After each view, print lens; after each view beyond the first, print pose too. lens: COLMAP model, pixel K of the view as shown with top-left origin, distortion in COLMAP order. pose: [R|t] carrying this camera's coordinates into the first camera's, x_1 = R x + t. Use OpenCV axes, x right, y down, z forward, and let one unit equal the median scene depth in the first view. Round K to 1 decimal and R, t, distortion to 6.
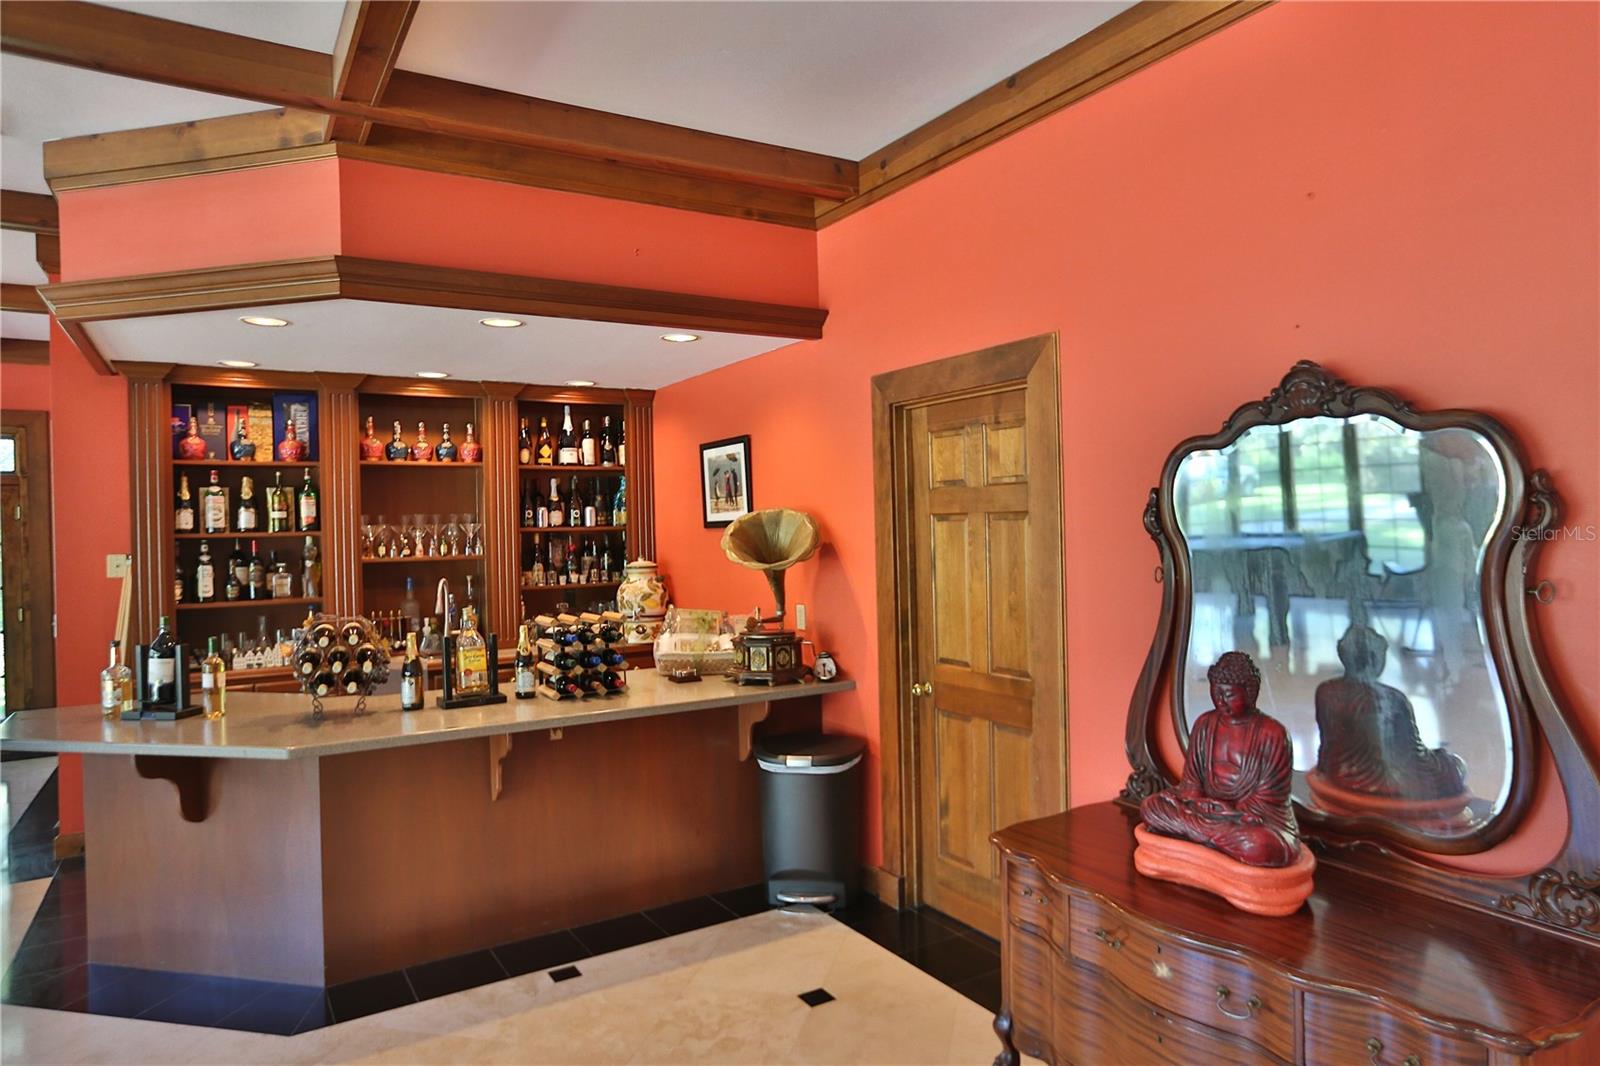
lens RADIAL K [[997.7, 0, 800.0], [0, 997.7, 533.0], [0, 0, 1]] dist [0.002272, 0.001496]
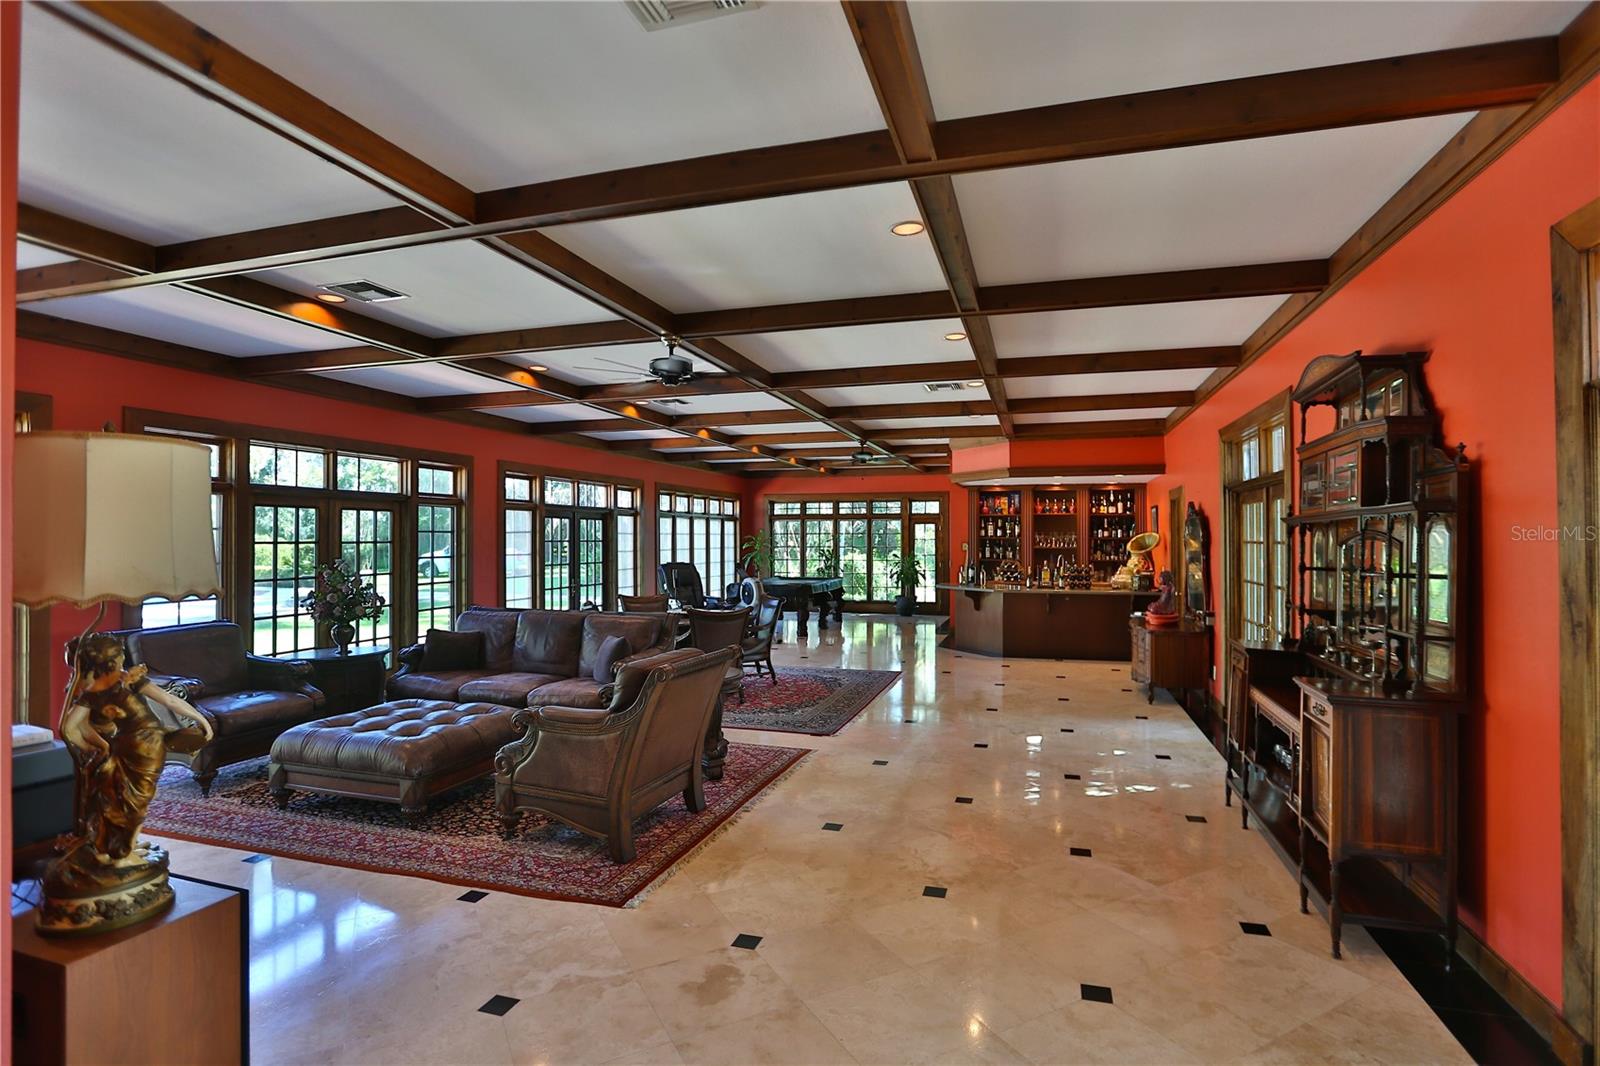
lens RADIAL K [[778.0, 0, 809.2], [0, 778.0, 534.6], [0, 0, 1]] dist [-0.057931, 0.024864]
pose [[0.684050, 0.017742, -0.729219, 0.800155], [-0.019296, 0.999794, 0.006225, -0.011998], [0.729179, 0.009813, 0.684252, -1.083992]]
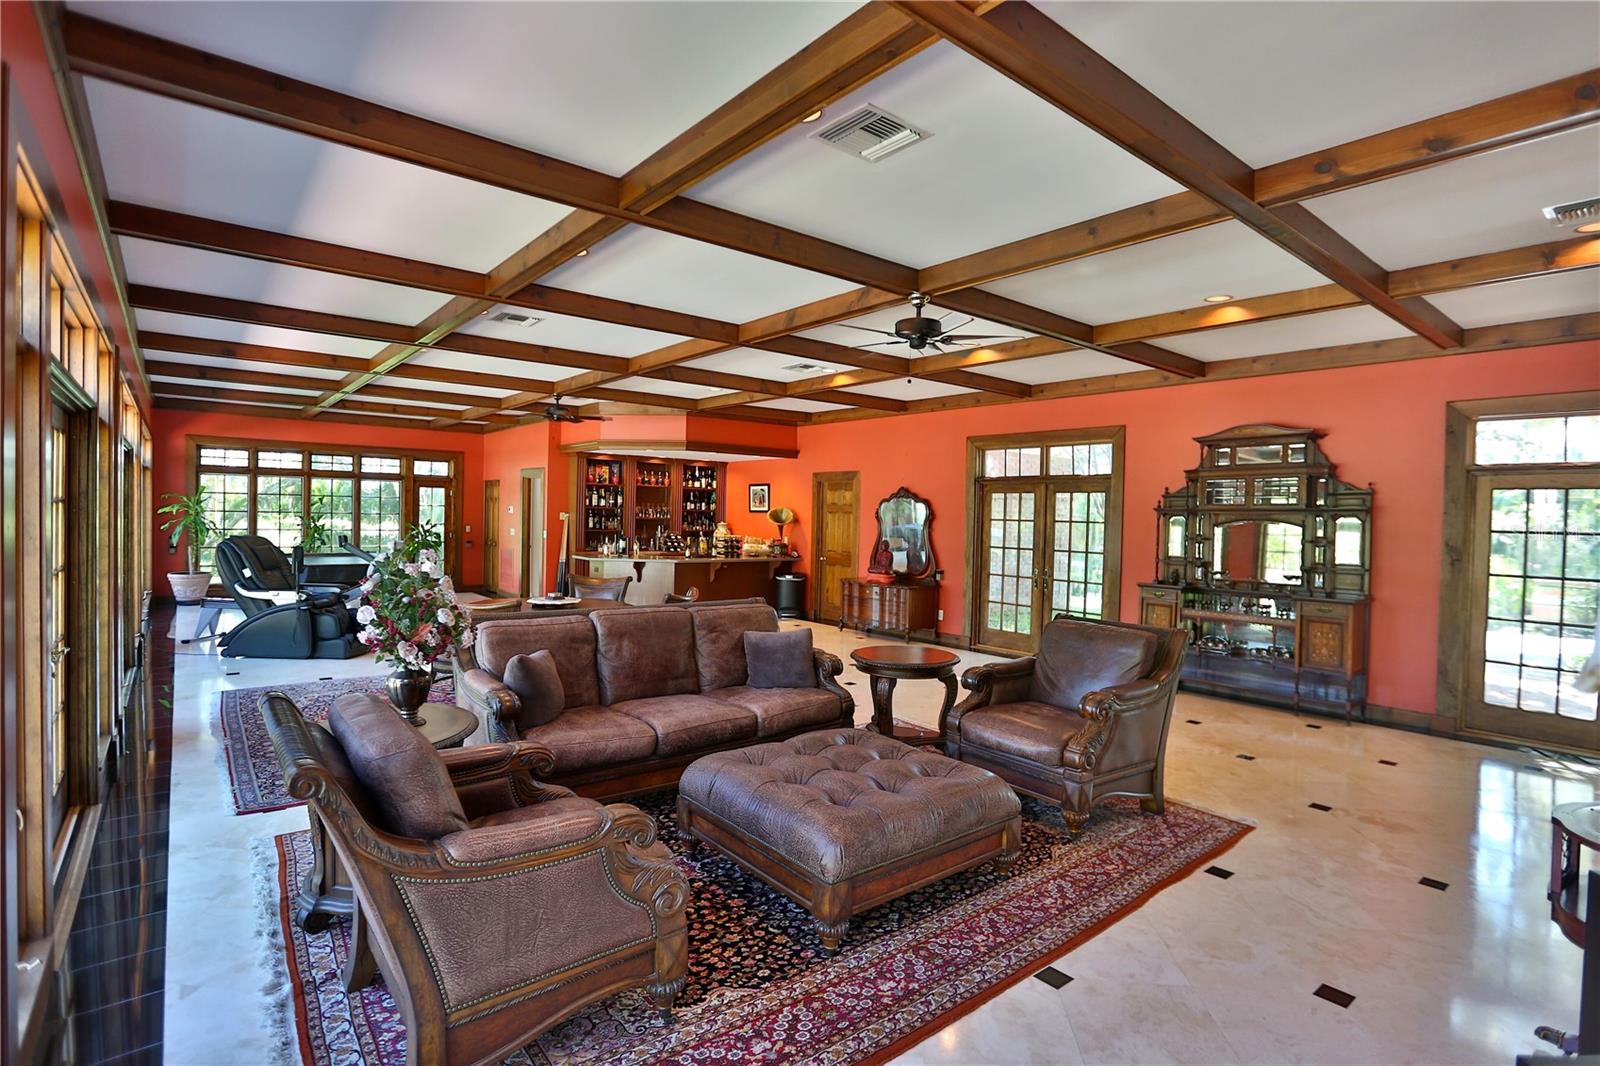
lens RADIAL K [[778.0, 0, 809.2], [0, 778.0, 534.6], [0, 0, 1]] dist [-0.057931, 0.024864]
pose [[0.988652, 0.041688, 0.144324, -0.268142], [-0.044516, 0.998874, 0.016422, 0.016824], [-0.143477, -0.022661, 0.989394, -1.422451]]
